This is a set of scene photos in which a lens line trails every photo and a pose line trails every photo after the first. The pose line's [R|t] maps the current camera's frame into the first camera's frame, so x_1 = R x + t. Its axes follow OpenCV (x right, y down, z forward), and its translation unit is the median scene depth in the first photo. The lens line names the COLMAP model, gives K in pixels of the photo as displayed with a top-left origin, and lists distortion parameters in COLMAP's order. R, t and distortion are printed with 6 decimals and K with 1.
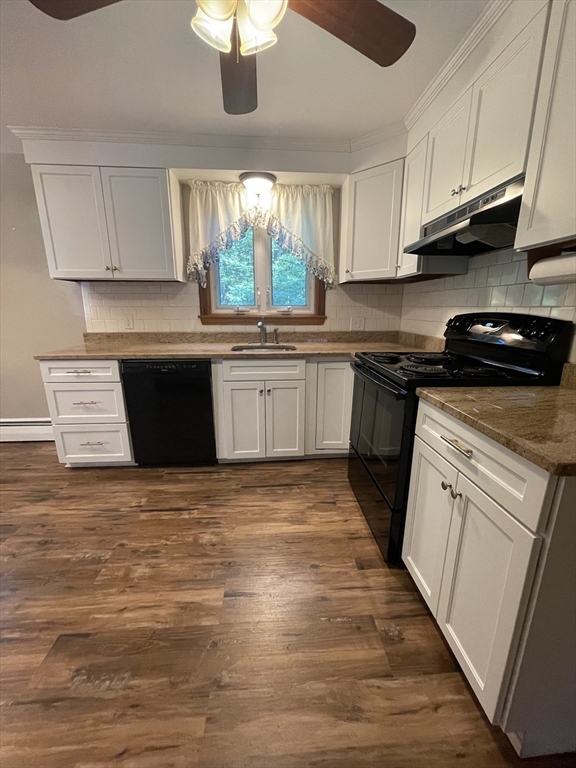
lens RADIAL K [[311.4, 0, 287.6], [0, 311.4, 384.9], [0, 0, 1]] dist [0.000879, -0.000912]
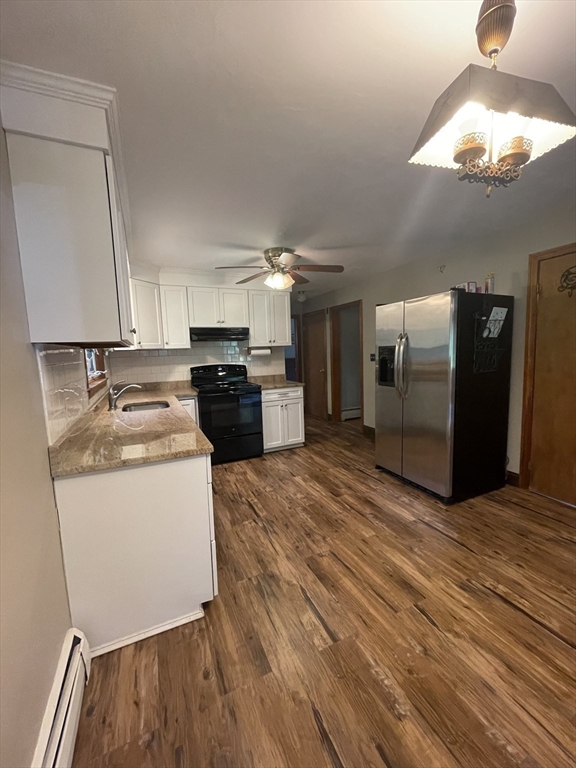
lens RADIAL K [[311.4, 0, 290.0], [0, 311.4, 382.0], [0, 0, 1]] dist [0.000879, -0.000912]
pose [[-0.361629, -0.086994, 0.928255, -1.685906], [0.256162, 0.948048, 0.188644, -0.359574], [-0.896441, 0.306003, -0.320557, 1.114260]]
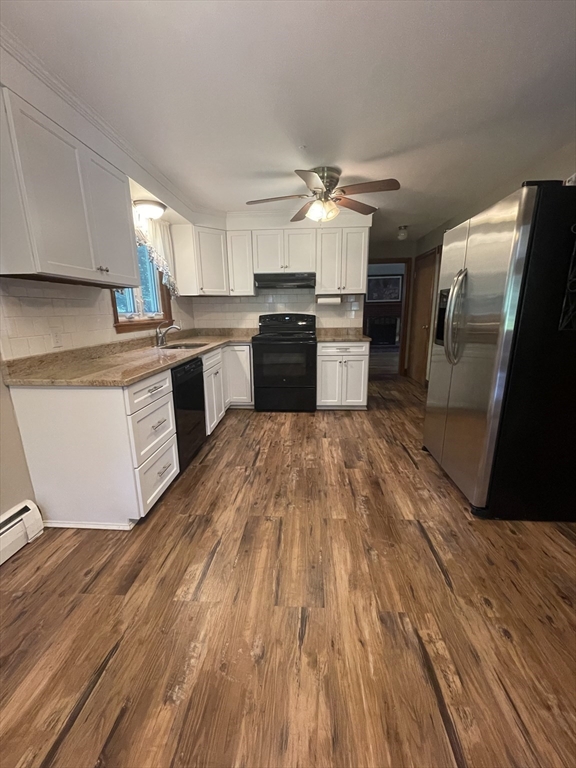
lens RADIAL K [[311.4, 0, 290.3], [0, 311.4, 382.9], [0, 0, 1]] dist [0.000879, -0.000912]
pose [[0.123653, -0.231816, 0.964868, -1.625778], [0.251869, 0.947821, 0.195442, -0.149450], [-0.959829, 0.218854, 0.175588, 0.527680]]
